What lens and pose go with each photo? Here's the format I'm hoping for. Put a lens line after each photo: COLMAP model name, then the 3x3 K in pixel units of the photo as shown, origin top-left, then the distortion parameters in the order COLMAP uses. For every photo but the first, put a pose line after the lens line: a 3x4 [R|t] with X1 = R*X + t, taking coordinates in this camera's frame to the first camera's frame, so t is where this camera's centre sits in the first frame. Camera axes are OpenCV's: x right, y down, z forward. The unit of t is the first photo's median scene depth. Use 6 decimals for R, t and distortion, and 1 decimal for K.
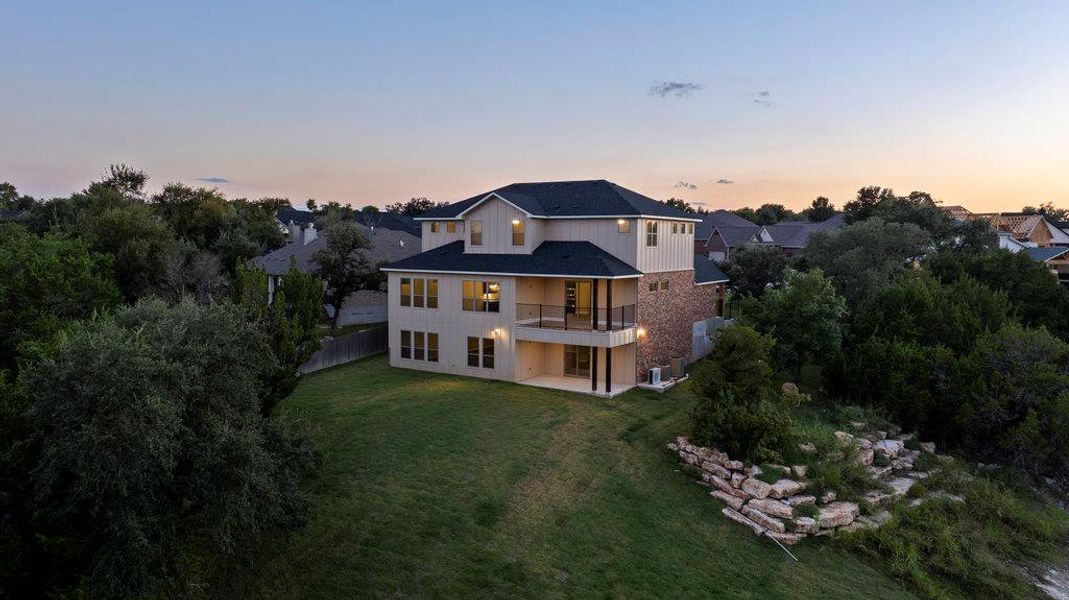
lens RADIAL K [[752.1, 0, 537.2], [0, 752.1, 300.7], [0, 0, 1]] dist [-0.036022, 0.001897]
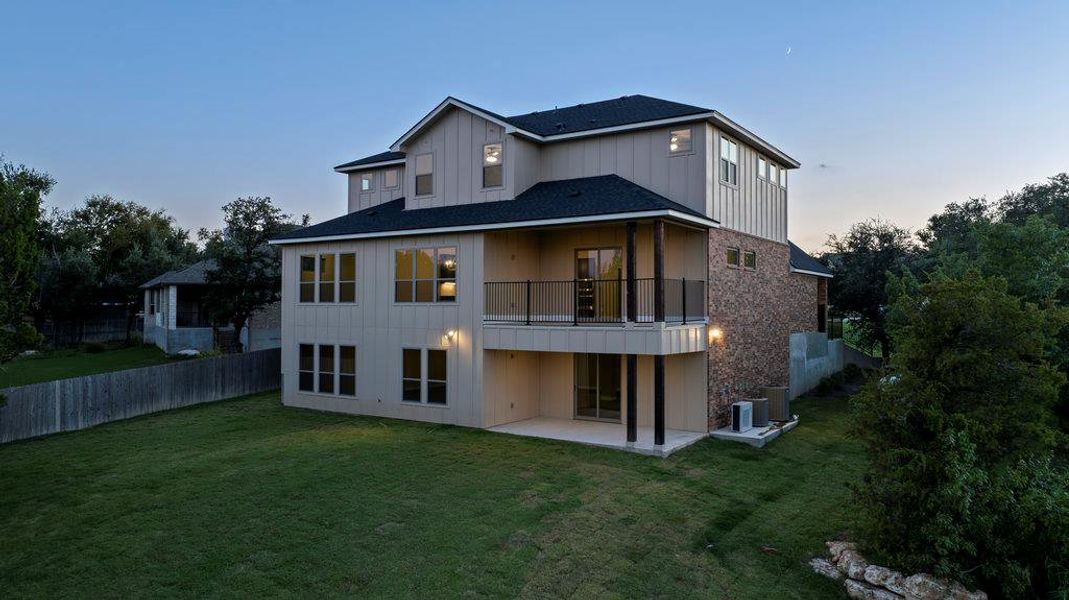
lens RADIAL K [[752.1, 0, 530.3], [0, 752.1, 300.5], [0, 0, 1]] dist [-0.036022, 0.001897]
pose [[0.999236, -0.007438, -0.038367, 0.025708], [0.003865, 0.995717, -0.092374, 0.066237], [0.038889, 0.092155, 0.994985, 0.451642]]
